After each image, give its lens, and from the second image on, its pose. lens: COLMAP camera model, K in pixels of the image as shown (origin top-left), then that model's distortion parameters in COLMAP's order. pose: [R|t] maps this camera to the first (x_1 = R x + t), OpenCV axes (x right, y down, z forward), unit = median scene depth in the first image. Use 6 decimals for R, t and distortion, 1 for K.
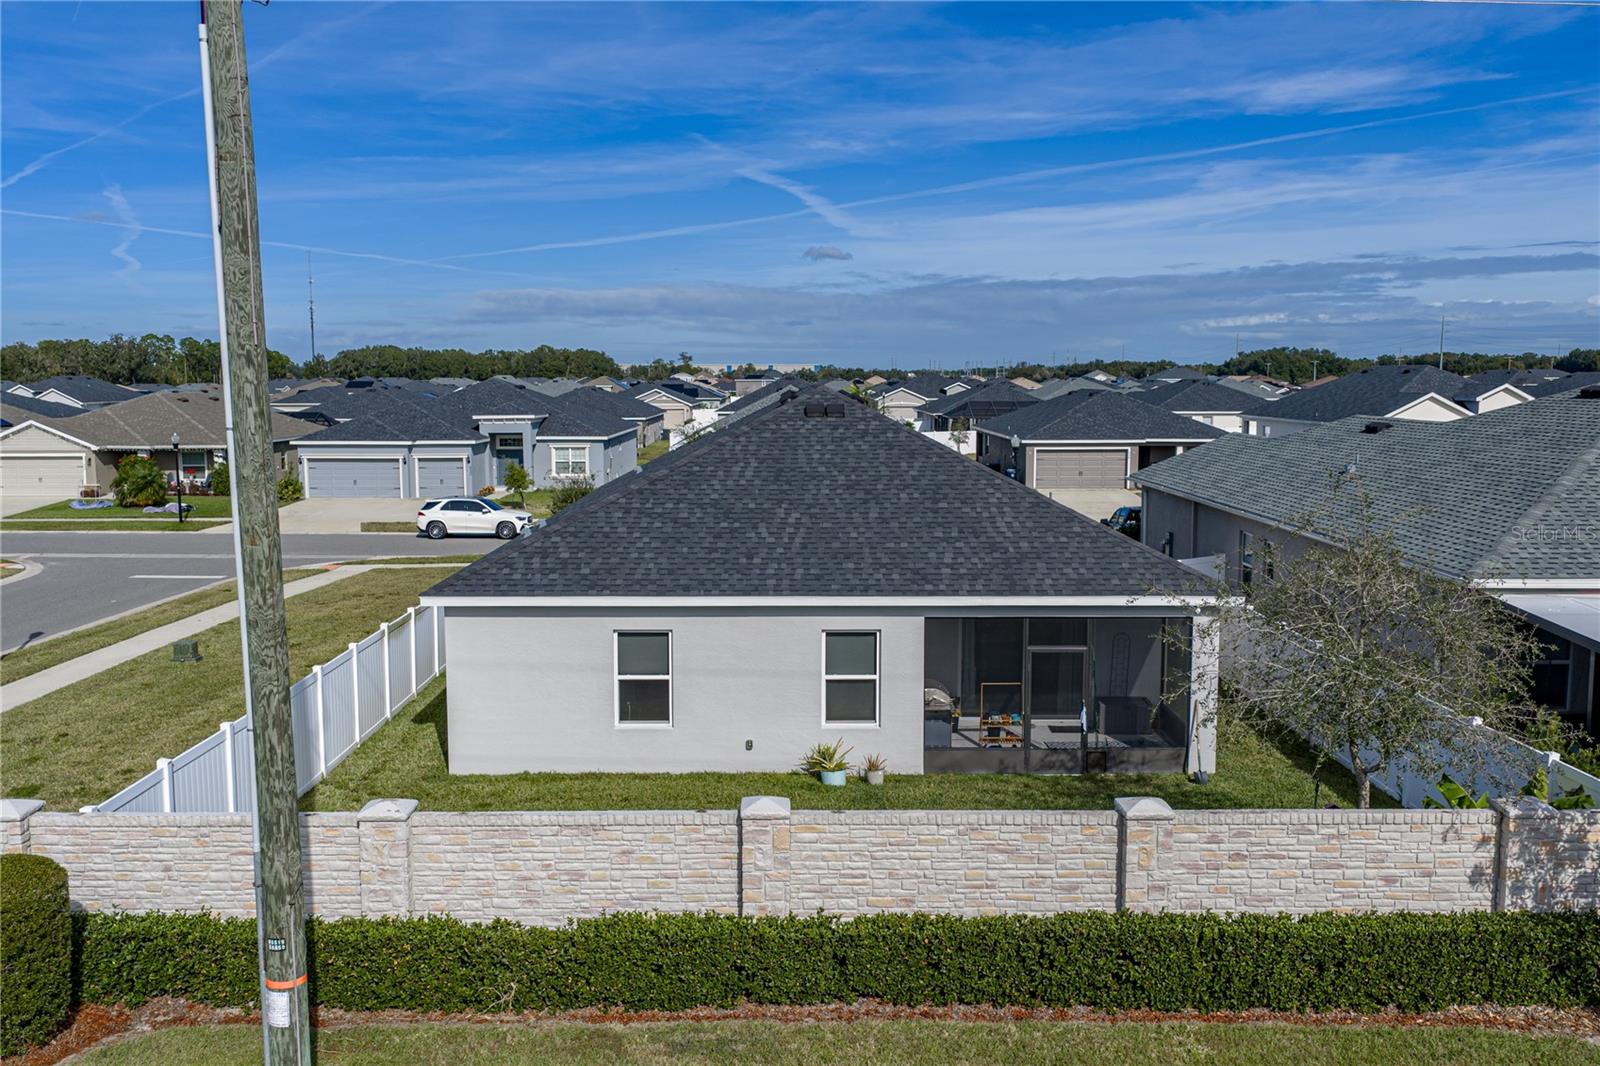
lens RADIAL K [[1368.5, 0, 797.8], [0, 1368.5, 492.5], [0, 0, 1]] dist [0.026073, -0.056535]
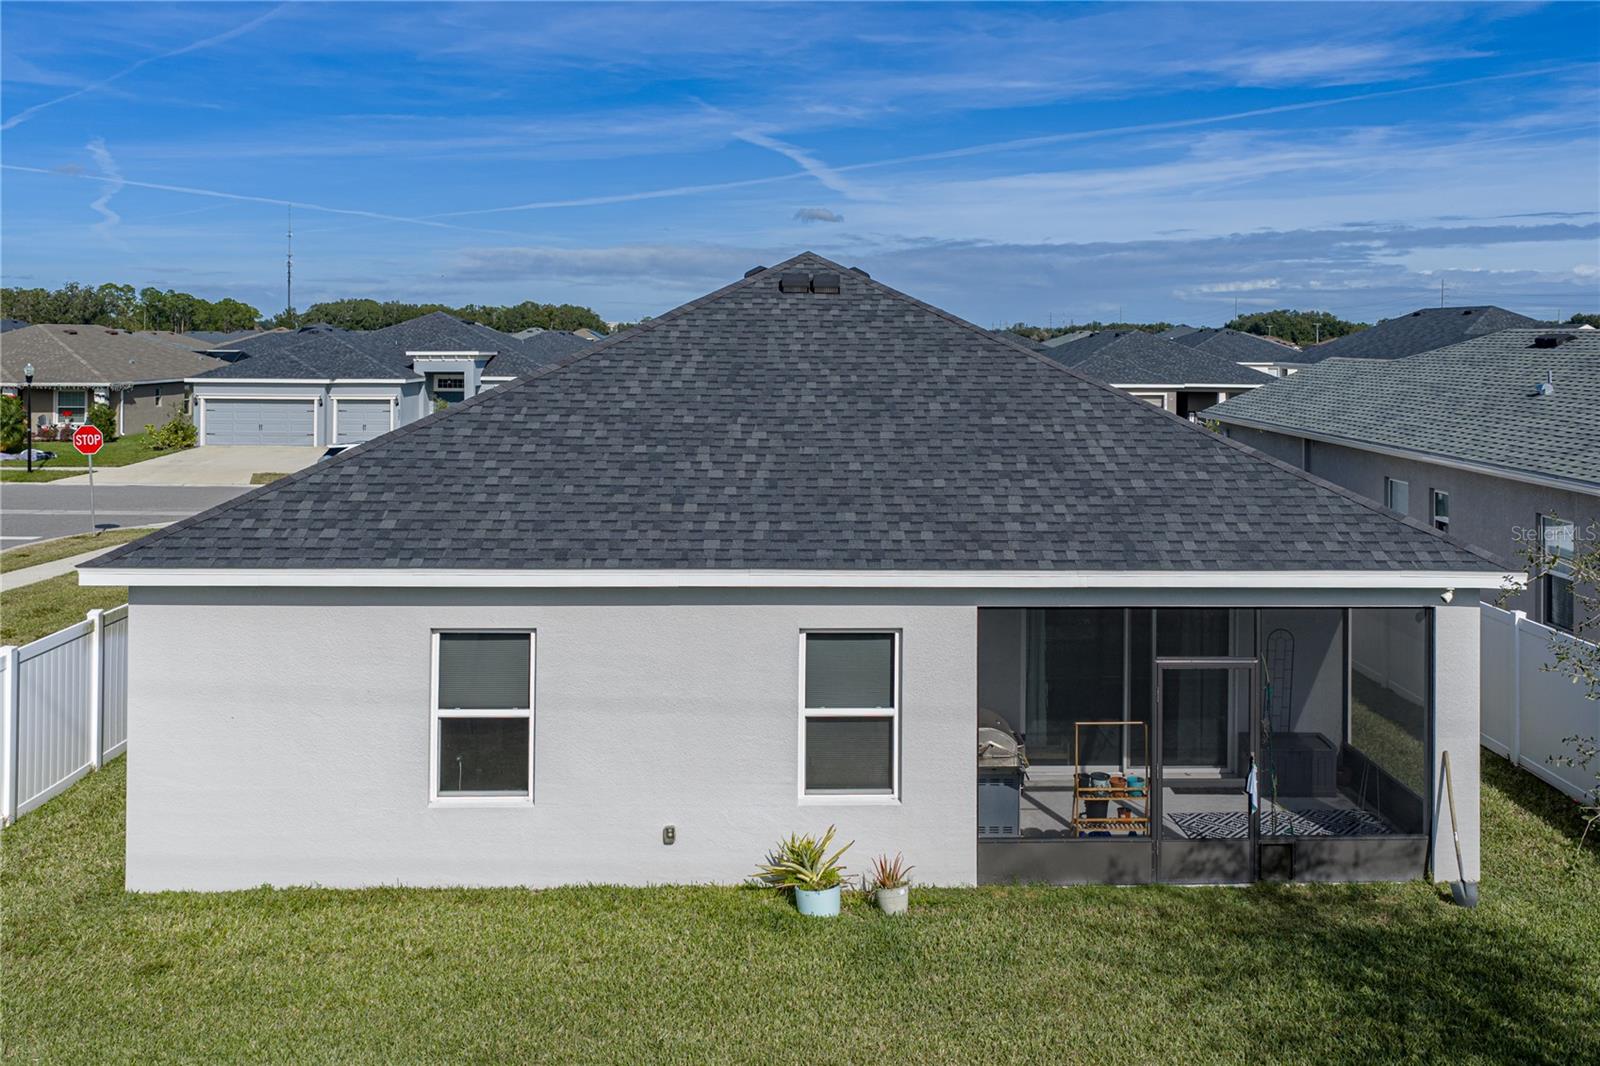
lens RADIAL K [[1389.6, 0, 838.6], [0, 1389.6, 341.0], [0, 0, 1]] dist [-0.000264, -0.017334]
pose [[0.999435, 0.007887, 0.032678, 0.013727], [-0.005131, 0.996487, -0.083586, 0.028165], [-0.033222, 0.083372, 0.995965, 0.401871]]
